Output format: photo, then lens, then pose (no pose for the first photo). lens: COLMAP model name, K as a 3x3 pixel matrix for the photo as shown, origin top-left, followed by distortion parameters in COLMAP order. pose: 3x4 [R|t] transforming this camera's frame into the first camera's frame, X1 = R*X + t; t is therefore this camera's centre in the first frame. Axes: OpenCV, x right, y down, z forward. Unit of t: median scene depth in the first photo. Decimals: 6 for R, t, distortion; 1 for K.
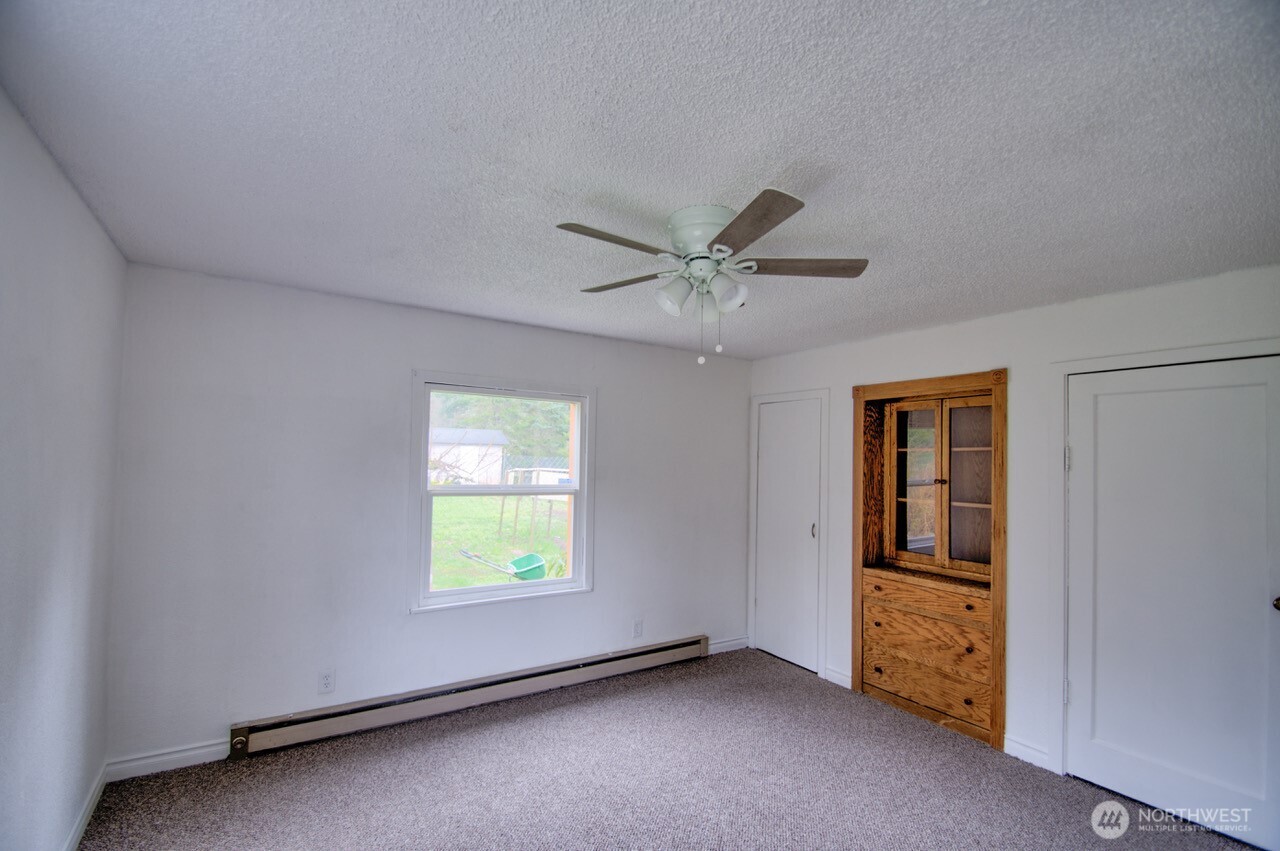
lens RADIAL K [[571.0, 0, 619.3], [0, 571.0, 442.0], [0, 0, 1]] dist [0.011167, -0.017028]
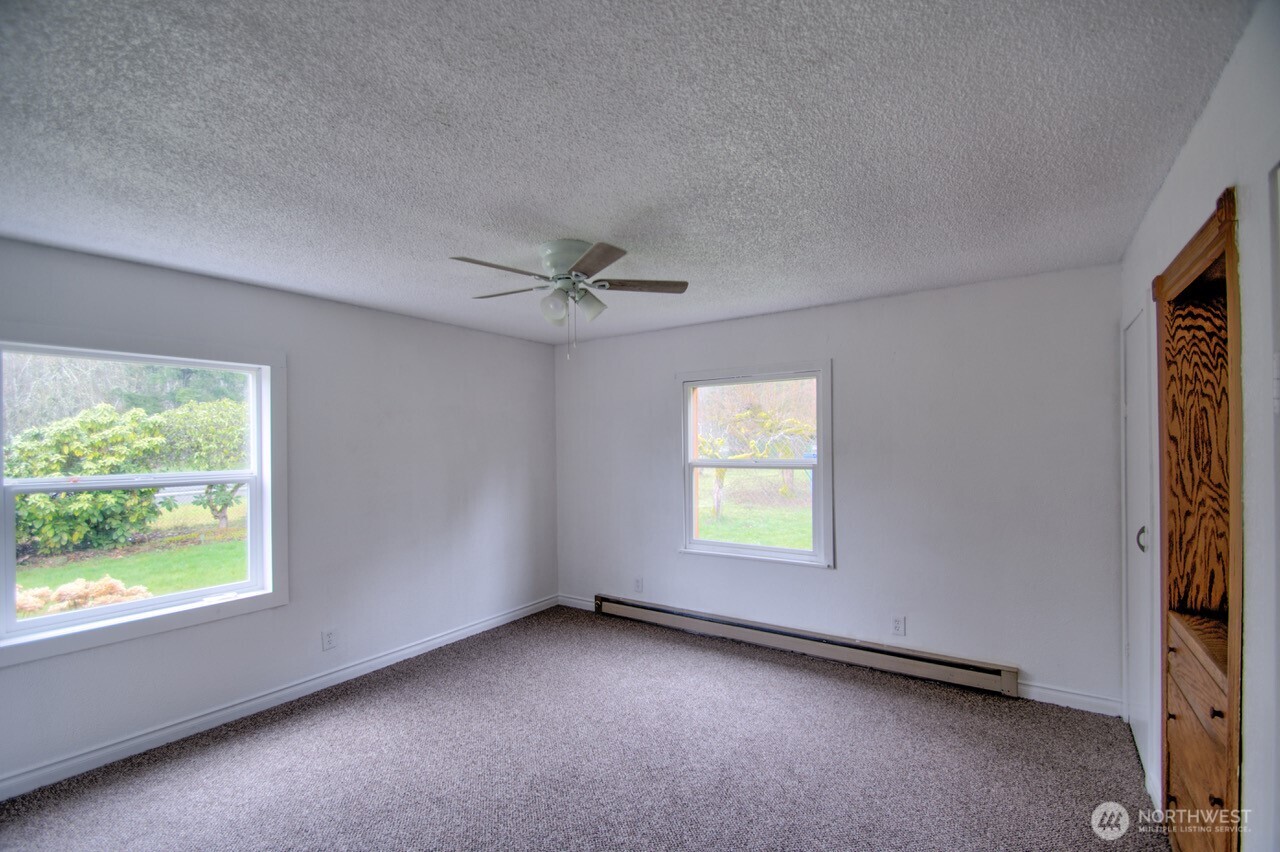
lens RADIAL K [[571.0, 0, 619.3], [0, 571.0, 442.5], [0, 0, 1]] dist [0.011167, -0.017028]
pose [[0.361454, -0.027962, -0.931971, 0.758091], [0.058997, 0.998233, -0.007068, 0.033651], [0.930522, -0.052428, 0.362465, 0.335295]]
